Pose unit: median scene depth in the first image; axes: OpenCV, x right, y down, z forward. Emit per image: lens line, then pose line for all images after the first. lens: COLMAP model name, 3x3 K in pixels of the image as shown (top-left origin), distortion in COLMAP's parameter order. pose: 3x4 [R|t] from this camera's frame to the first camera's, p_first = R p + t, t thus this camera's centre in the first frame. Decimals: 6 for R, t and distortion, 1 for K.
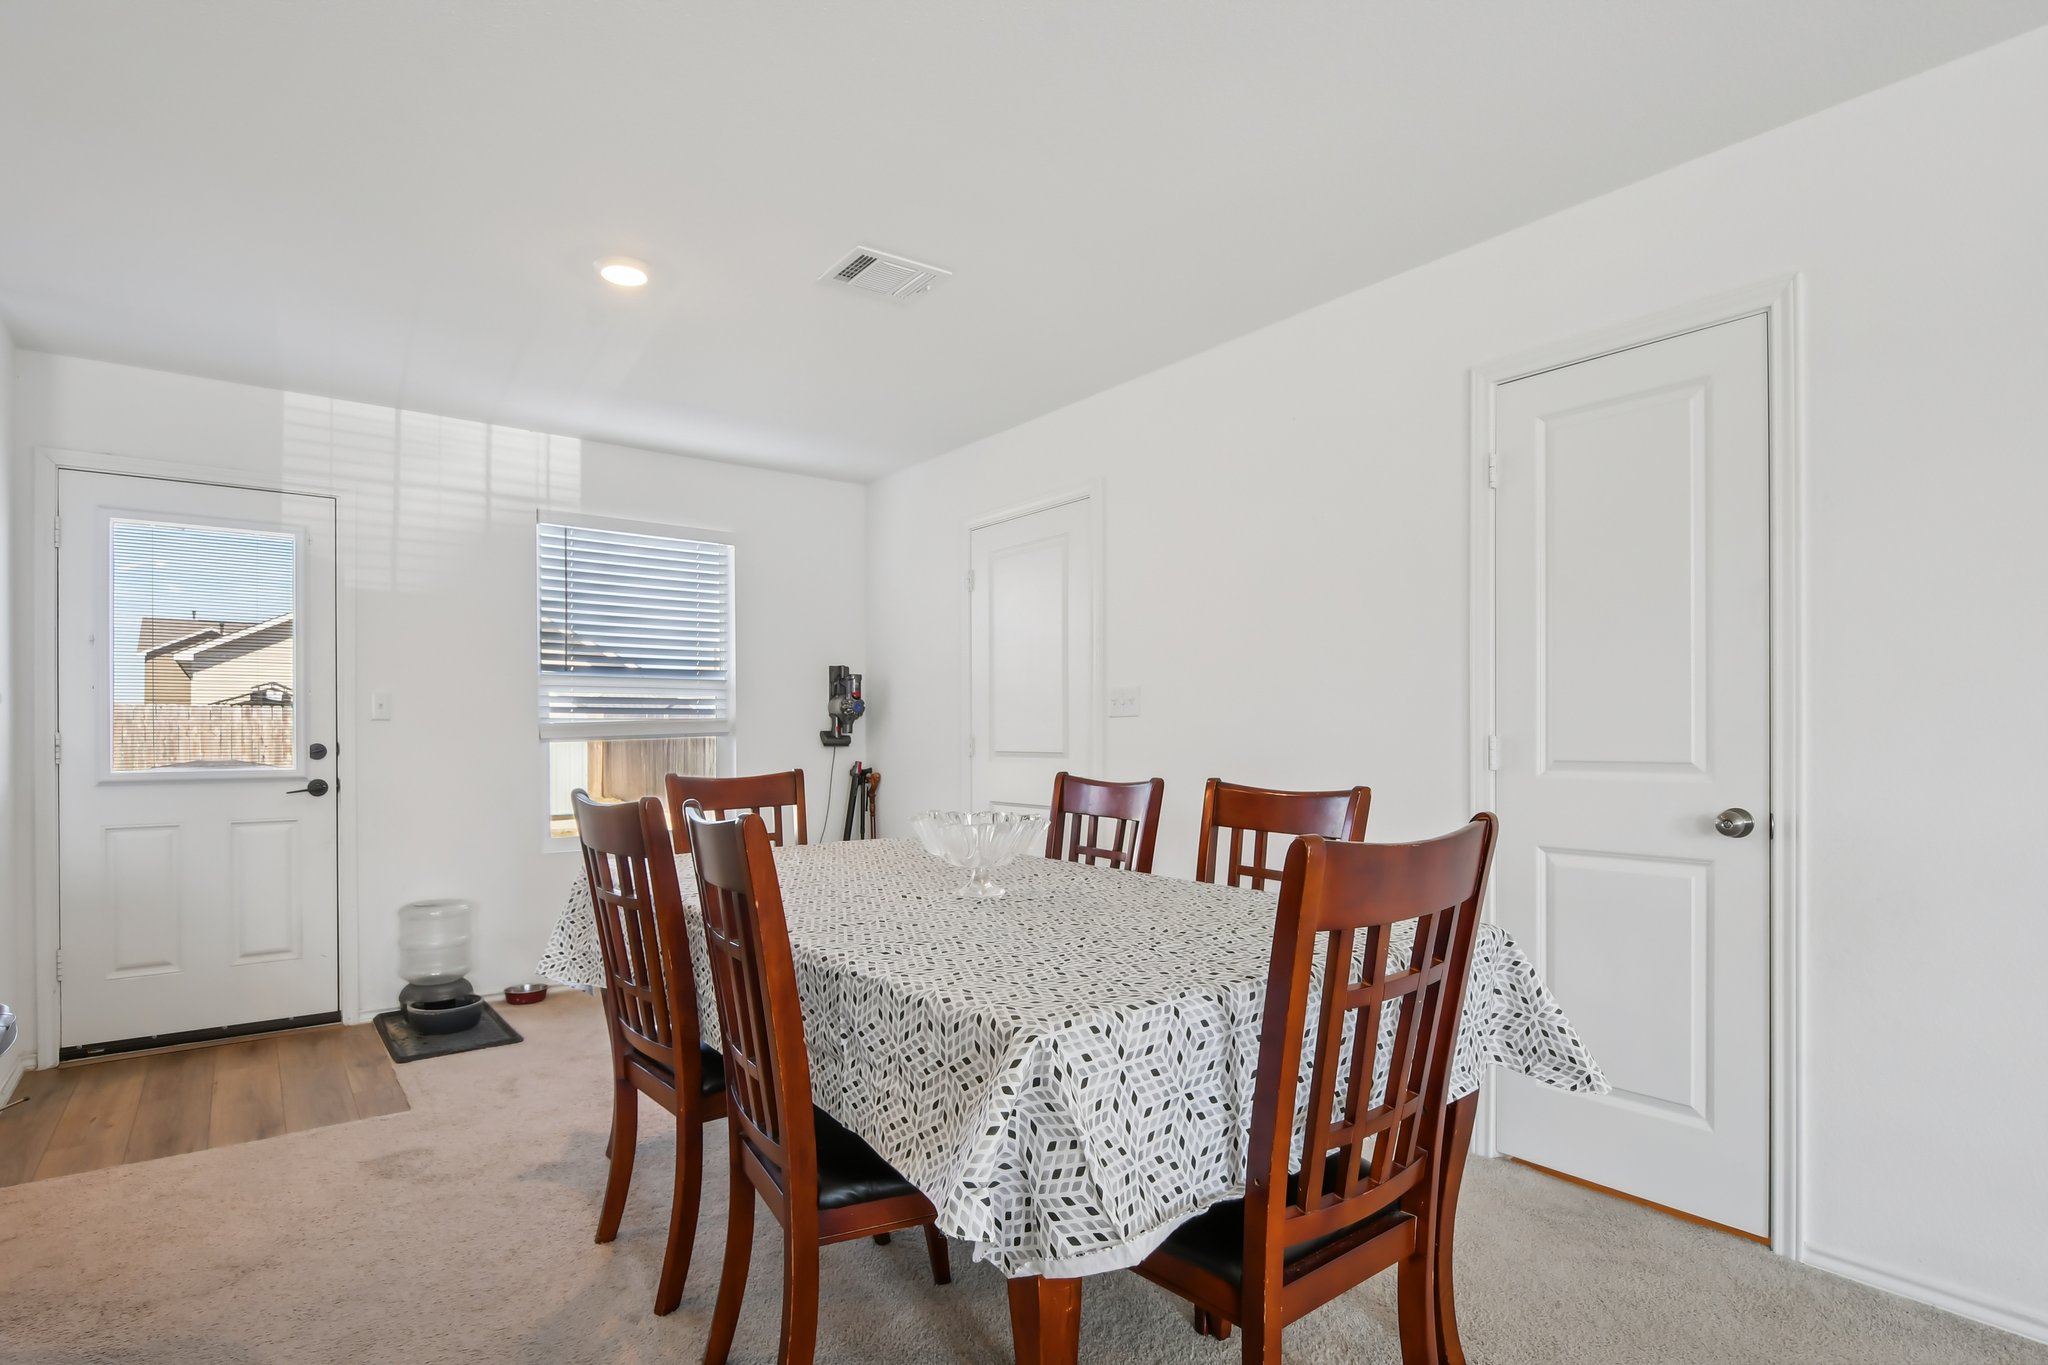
lens RADIAL K [[1030.7, 0, 1031.6], [0, 1030.7, 736.7], [0, 0, 1]] dist [0.002901, -0.002077]
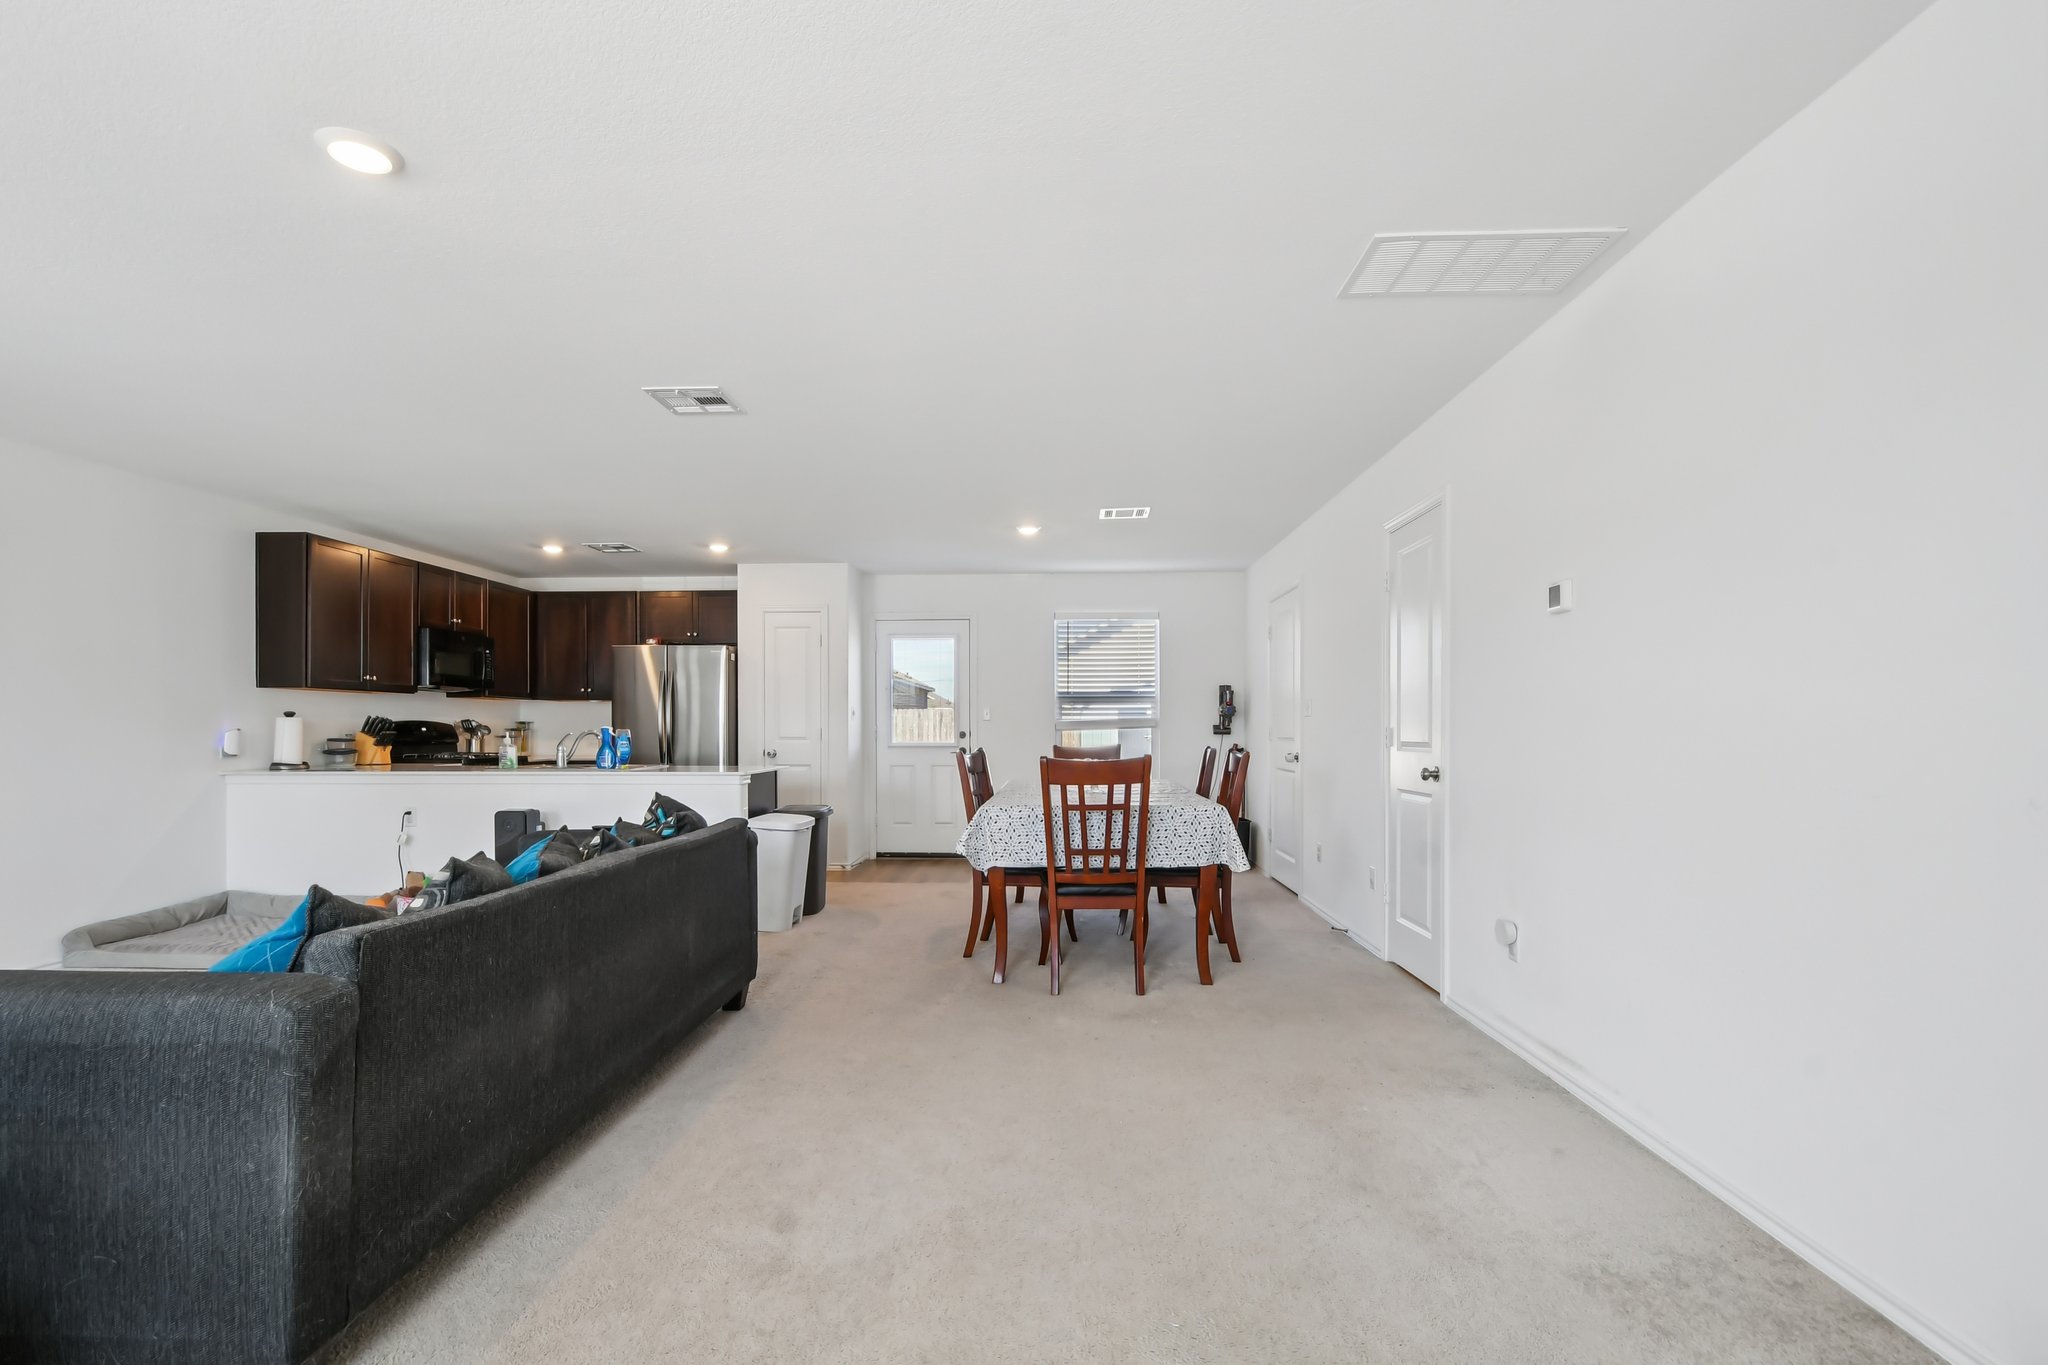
lens RADIAL K [[910.7, 0, 1012.9], [0, 910.7, 726.4], [0, 0, 1]] dist [-0.001400, -0.002172]
pose [[0.767830, -0.000651, -0.640654, 0.662920], [-0.001010, 0.999997, -0.002226, 0.000021], [0.640653, 0.002356, 0.767827, -0.443909]]
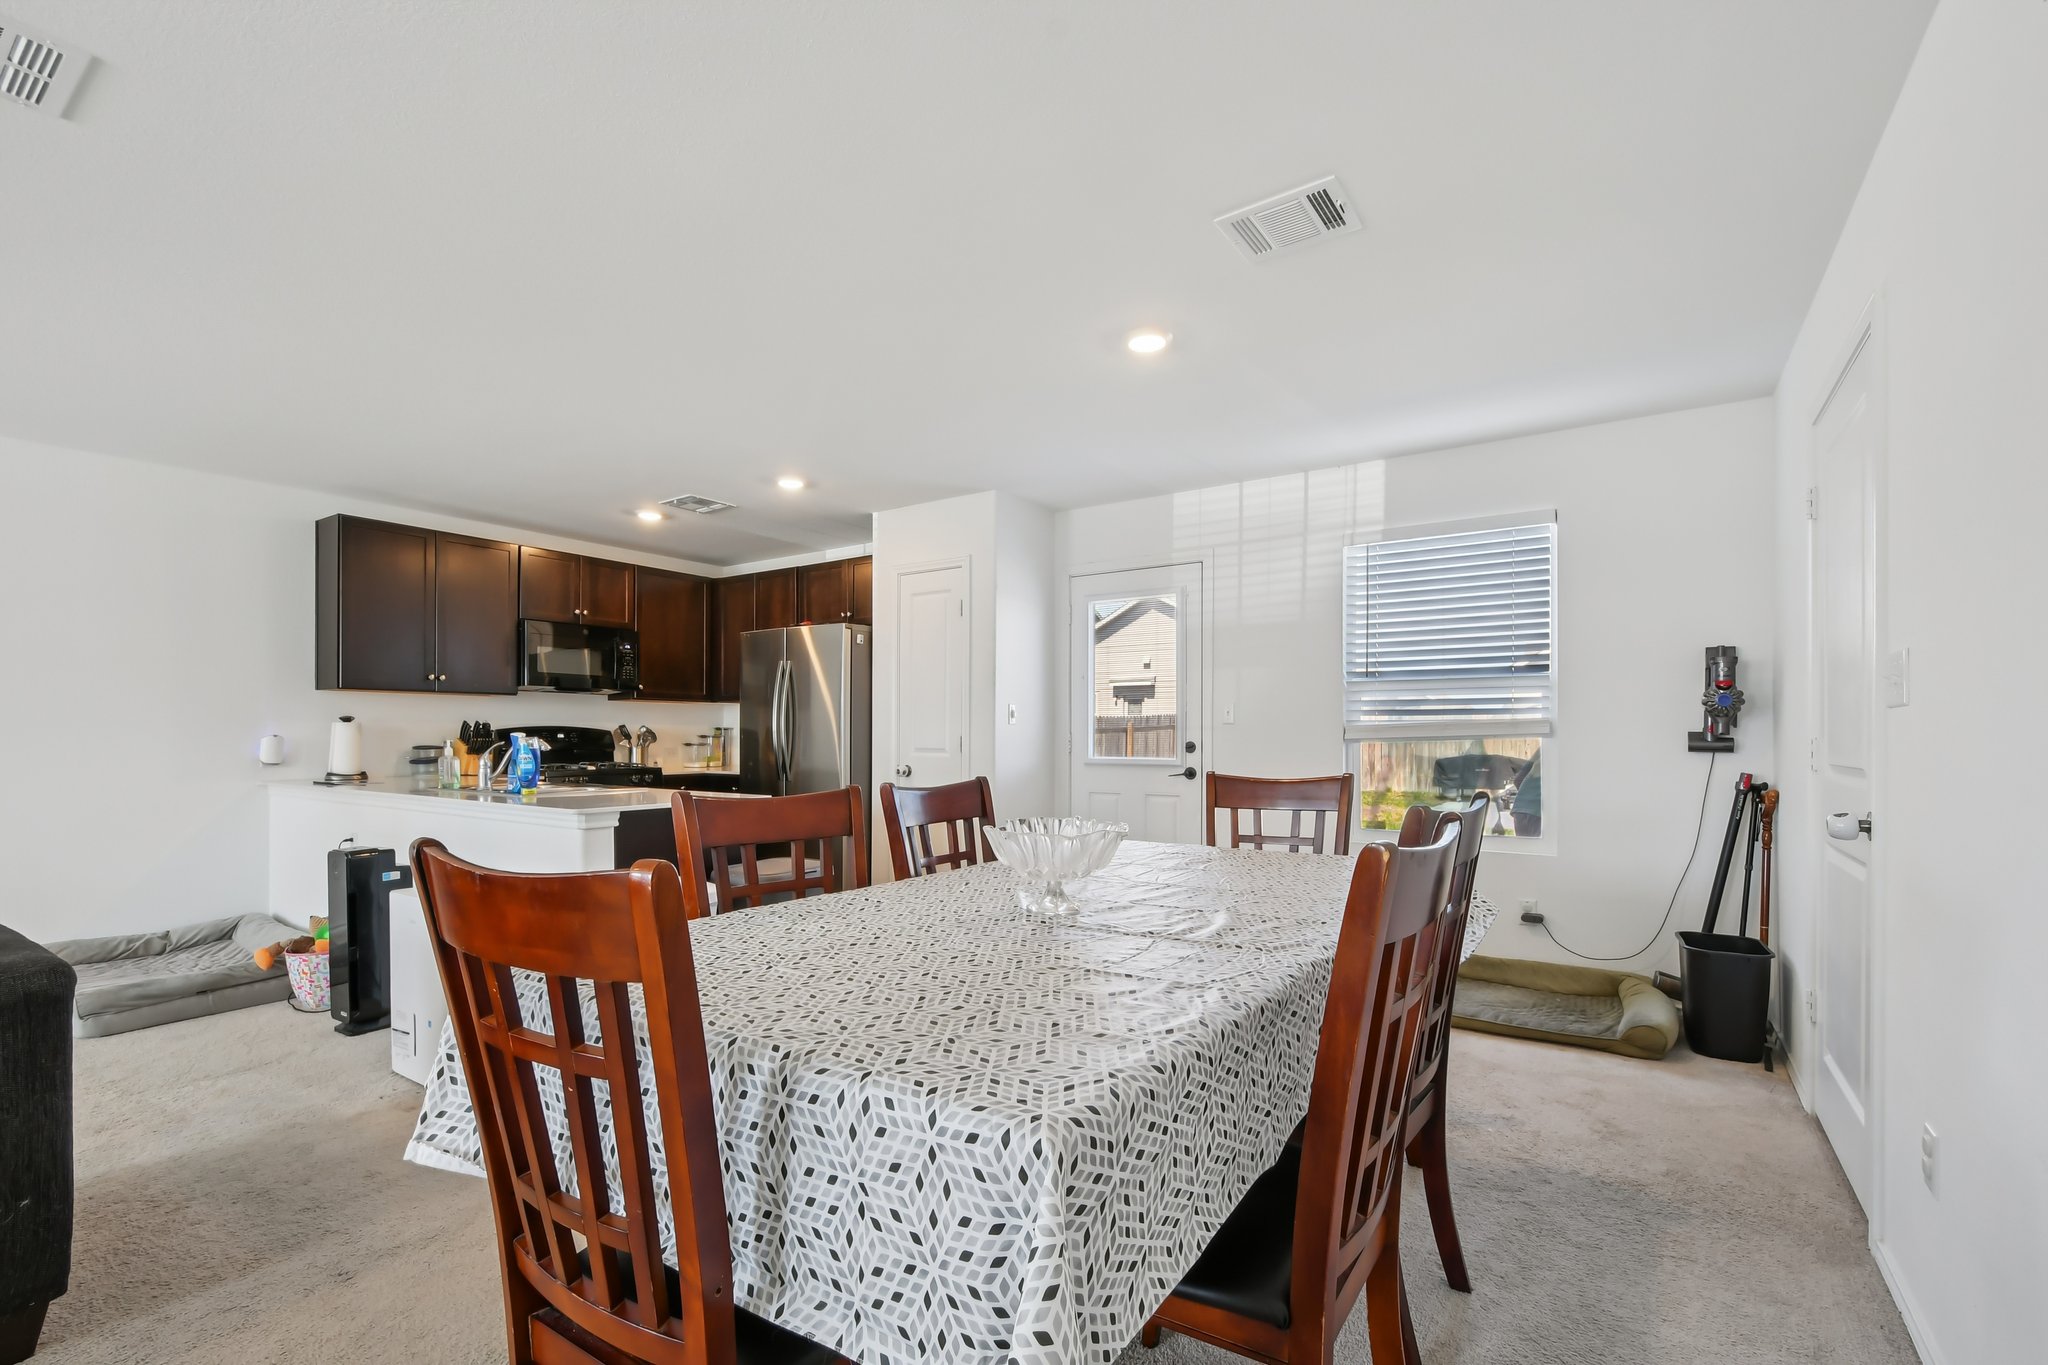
lens RADIAL K [[910.7, 0, 1010.0], [0, 910.7, 713.7], [0, 0, 1]] dist [-0.001400, -0.002172]
pose [[0.312205, -0.019053, -0.949824, 0.400199], [-0.002478, 0.999779, -0.020870, -0.005044], [0.950012, 0.008870, 0.312089, 0.402199]]
